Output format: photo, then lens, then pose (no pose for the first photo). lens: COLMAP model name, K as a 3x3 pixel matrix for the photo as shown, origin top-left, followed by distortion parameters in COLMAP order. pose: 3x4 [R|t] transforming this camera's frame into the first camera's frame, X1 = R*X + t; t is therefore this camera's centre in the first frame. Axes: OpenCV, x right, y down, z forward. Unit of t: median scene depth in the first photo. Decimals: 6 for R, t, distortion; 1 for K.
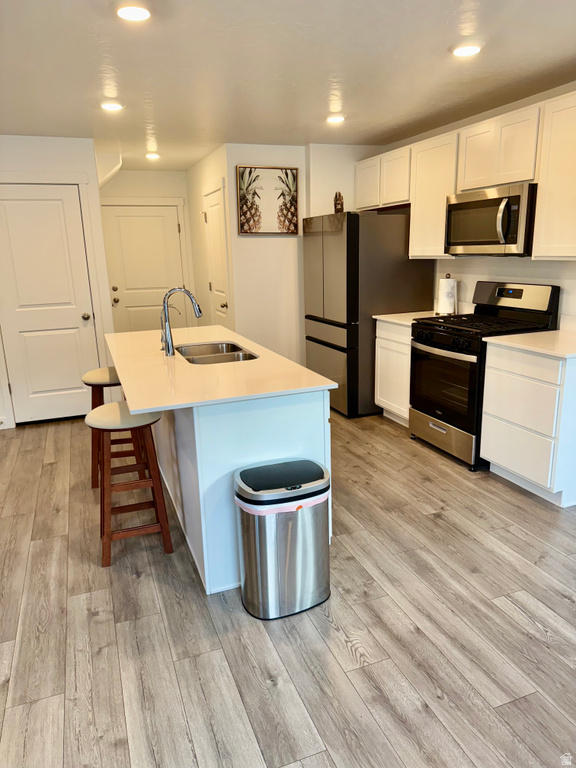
lens RADIAL K [[540.1, 0, 288.0], [0, 540.1, 384.0], [0, 0, 1]] dist [0.052934, -0.049240]
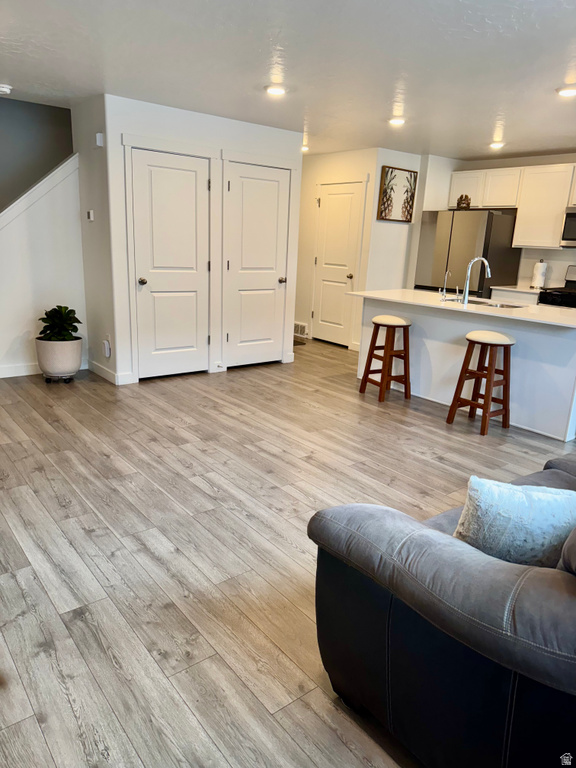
lens RADIAL K [[541.5, 0, 288.0], [0, 541.5, 384.0], [0, 0, 1]] dist [0.025305, -0.049591]
pose [[0.952027, -0.014219, 0.305685, -0.784573], [0.007951, 0.999732, 0.021741, 0.089746], [-0.305912, -0.018267, 0.951885, -0.168748]]
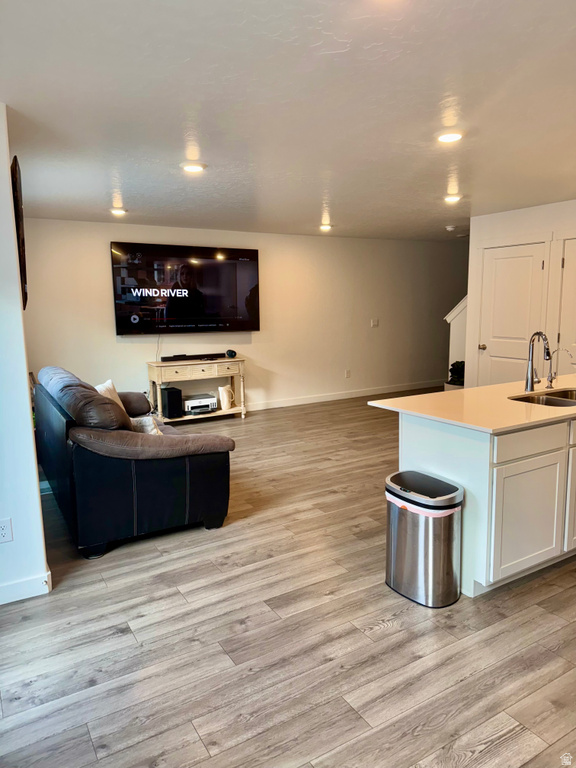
lens RADIAL K [[541.5, 0, 288.0], [0, 541.5, 384.0], [0, 0, 1]] dist [0.025305, -0.049591]
pose [[0.171195, 0.168937, -0.970645, 0.545655], [-0.224959, 0.965867, 0.128429, -0.068743], [0.959211, 0.196369, 0.203356, 0.210217]]
